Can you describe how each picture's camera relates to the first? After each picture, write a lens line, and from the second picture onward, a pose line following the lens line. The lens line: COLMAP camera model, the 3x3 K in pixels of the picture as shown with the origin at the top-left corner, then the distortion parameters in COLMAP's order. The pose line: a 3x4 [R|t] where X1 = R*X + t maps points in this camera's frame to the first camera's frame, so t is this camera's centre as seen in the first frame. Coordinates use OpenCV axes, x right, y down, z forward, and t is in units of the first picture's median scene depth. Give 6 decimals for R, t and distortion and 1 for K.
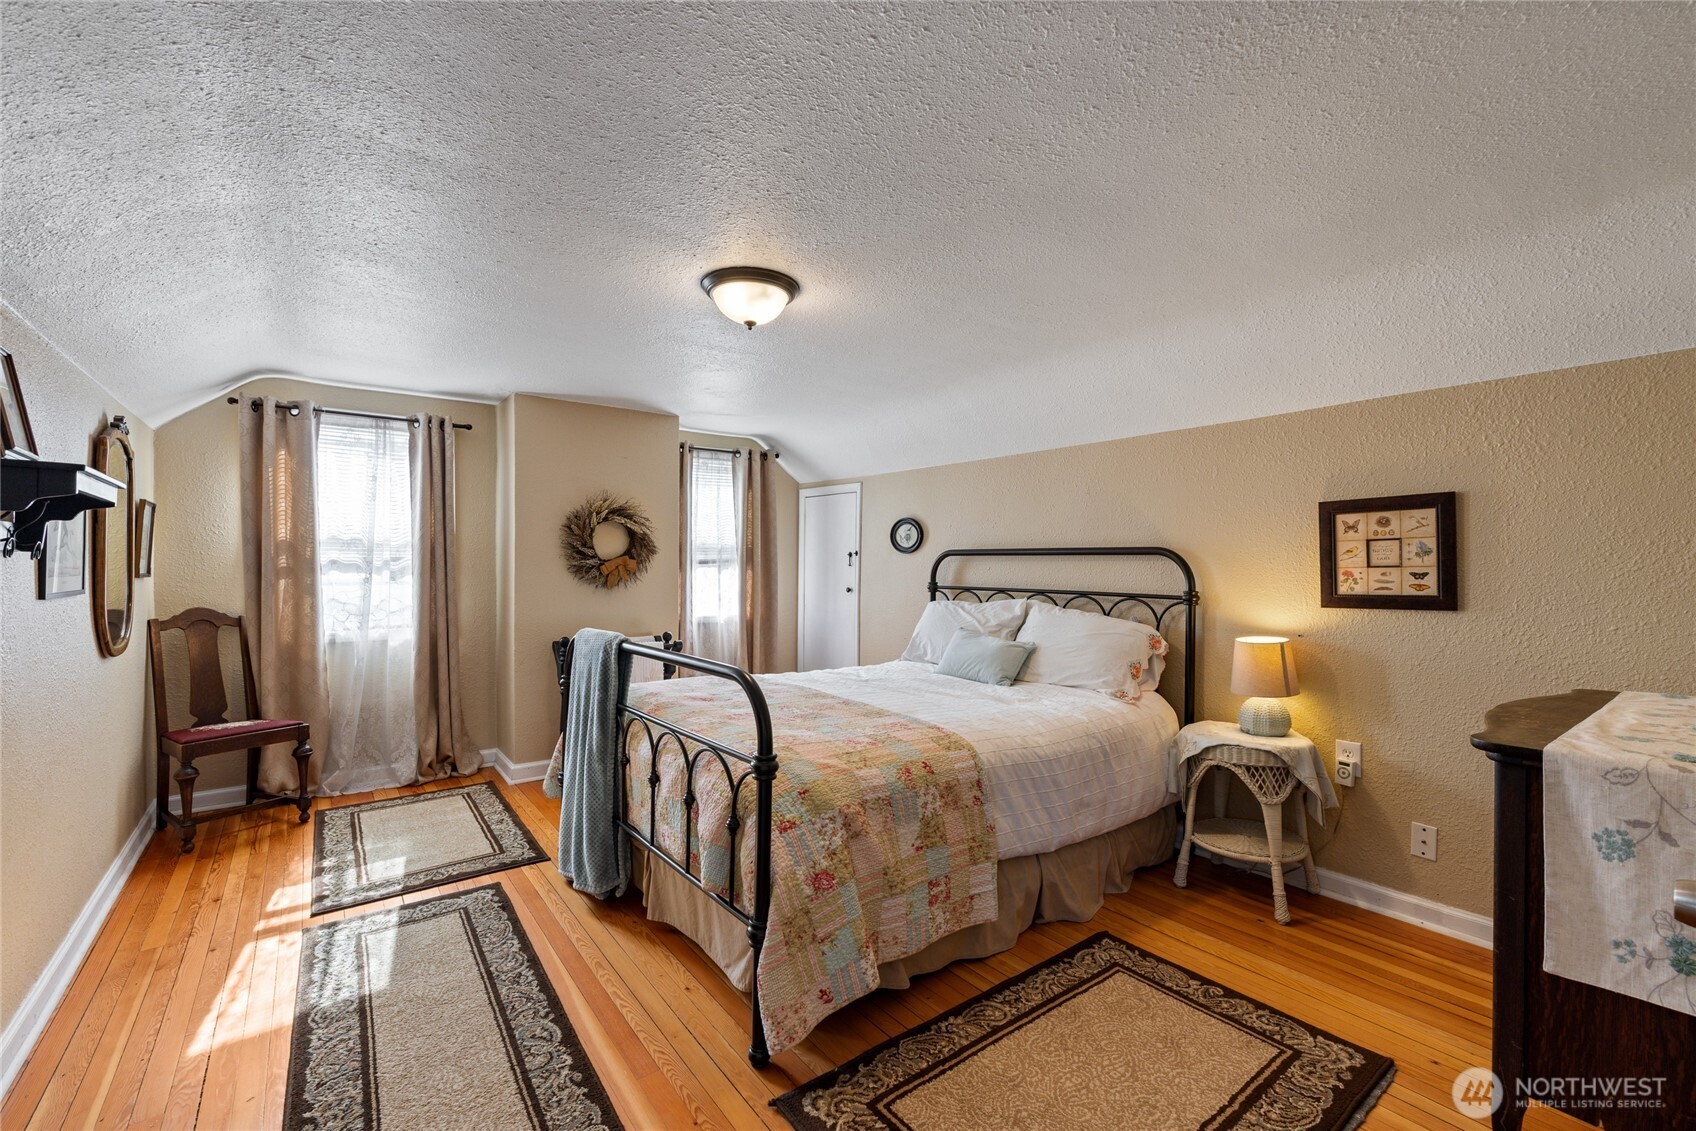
lens RADIAL K [[720.9, 0, 843.8], [0, 720.9, 563.8], [0, 0, 1]] dist [0.007406, -0.001416]
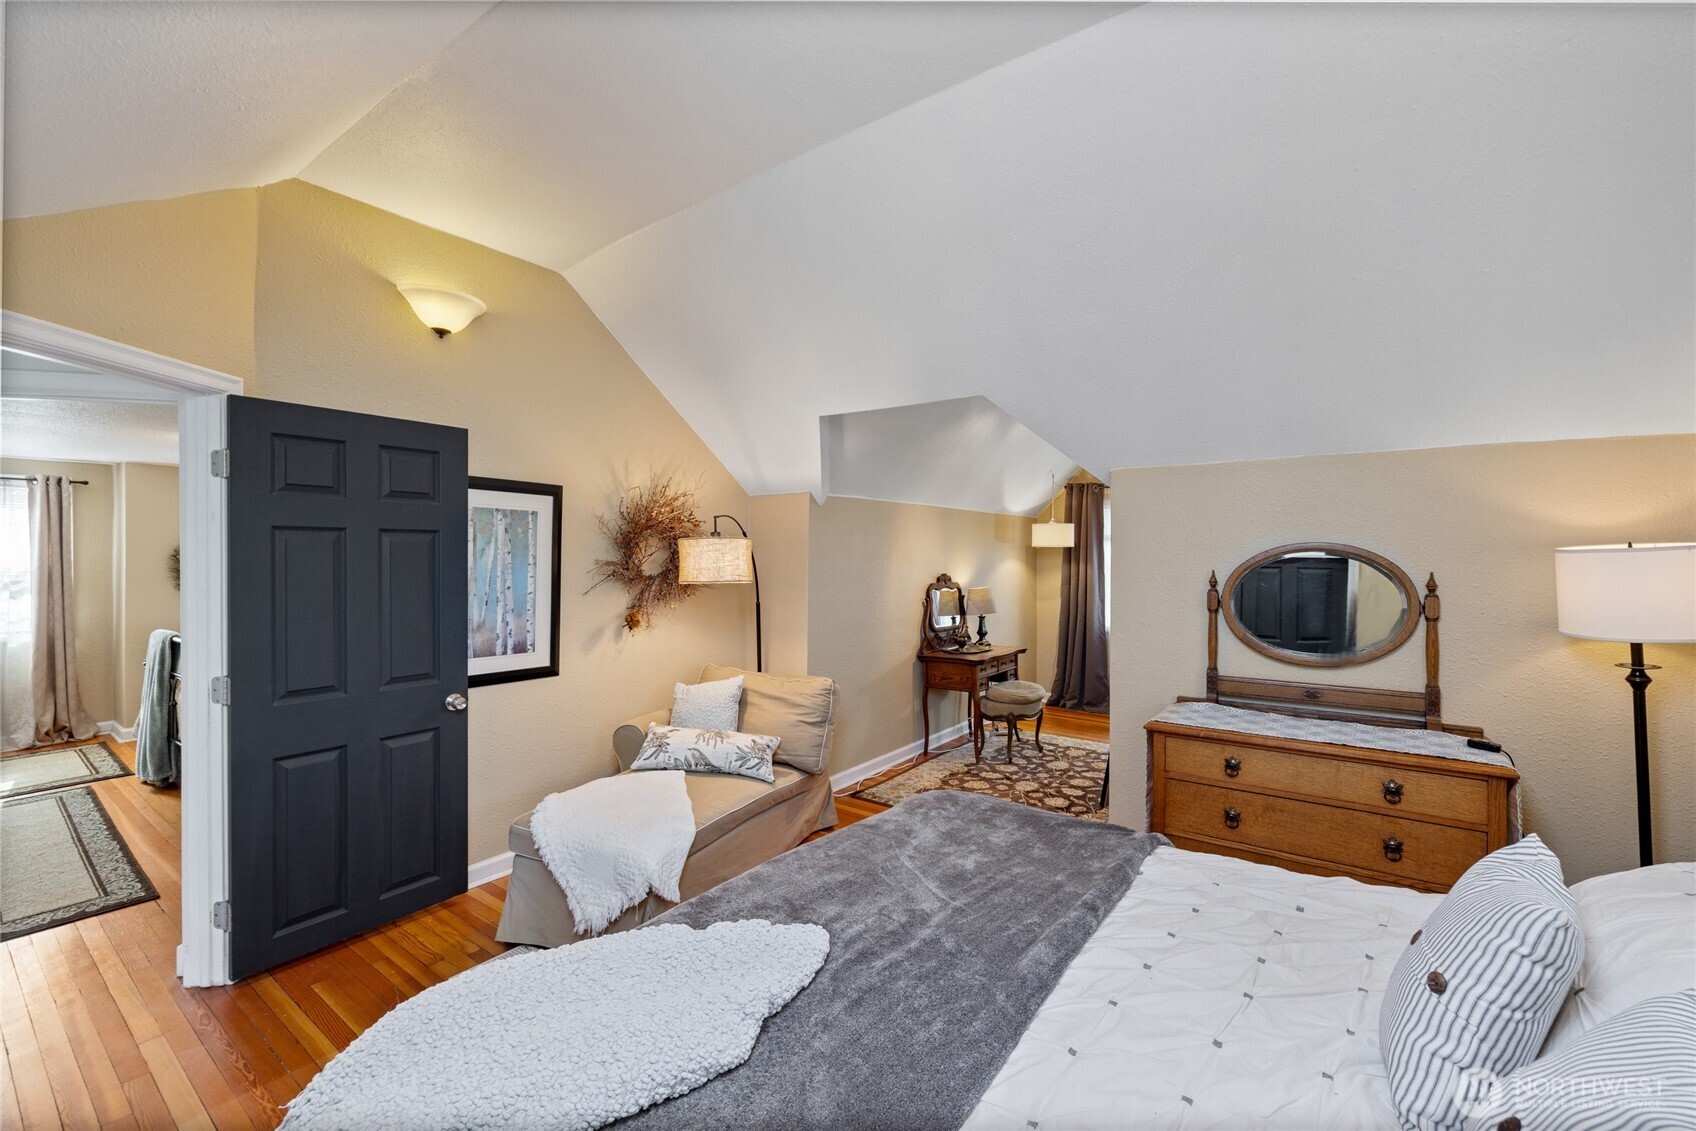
lens RADIAL K [[720.9, 0, 849.7], [0, 720.9, 548.0], [0, 0, 1]] dist [0.007406, -0.001416]
pose [[0.959744, 0.000089, 0.280875, 0.493750], [0.000625, 0.999997, -0.002451, -0.065709], [-0.280874, 0.002528, 0.959741, -0.736974]]
